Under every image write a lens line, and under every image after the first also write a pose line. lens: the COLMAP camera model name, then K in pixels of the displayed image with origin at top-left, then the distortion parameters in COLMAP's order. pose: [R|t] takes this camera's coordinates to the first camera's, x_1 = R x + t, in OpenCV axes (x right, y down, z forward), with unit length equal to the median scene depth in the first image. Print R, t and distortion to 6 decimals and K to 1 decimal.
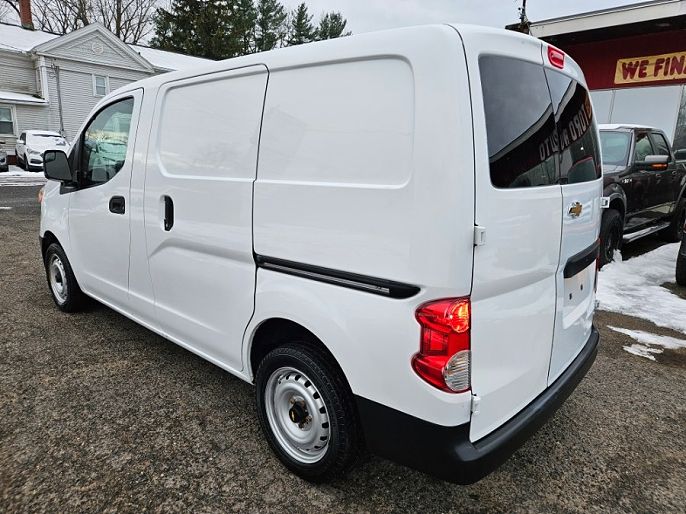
lens RADIAL K [[489.0, 0, 341.3], [0, 489.0, 257.9], [0, 0, 1]] dist [0.031657, -0.034649]
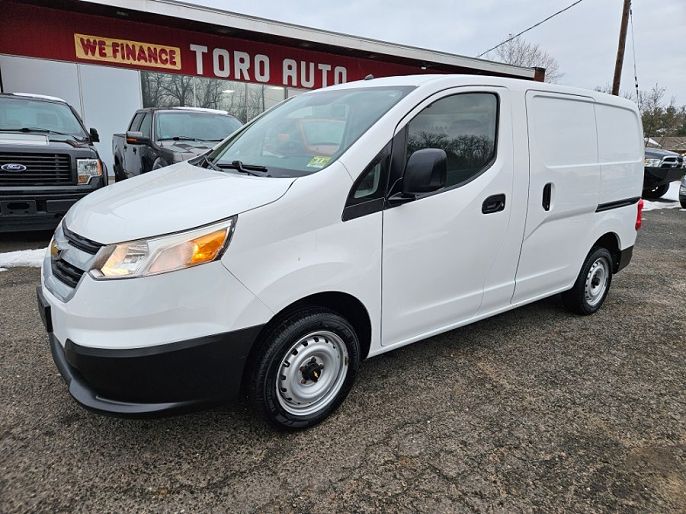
lens RADIAL K [[489.0, 0, 345.0], [0, 489.0, 257.3], [0, 0, 1]] dist [0.031657, -0.034649]
pose [[0.117039, -0.243830, 0.962730, -2.056020], [0.177993, 0.958846, 0.221208, -0.385651], [-0.977047, 0.145469, 0.155623, 1.635472]]
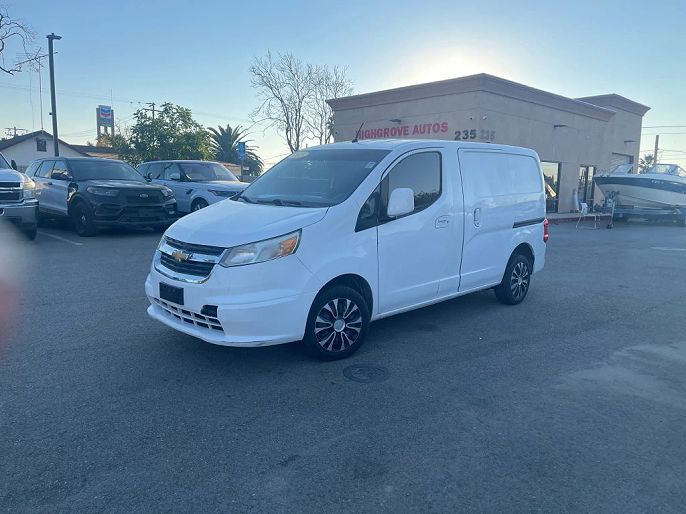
lens RADIAL K [[556.5, 0, 340.6], [0, 556.5, 262.4], [0, 0, 1]] dist [0.013144, 0.001192]
pose [[-0.003764, -0.171238, 0.985223, -3.027249], [0.198947, 0.965407, 0.168554, -0.472295], [-0.980003, 0.196641, 0.030433, 1.809304]]
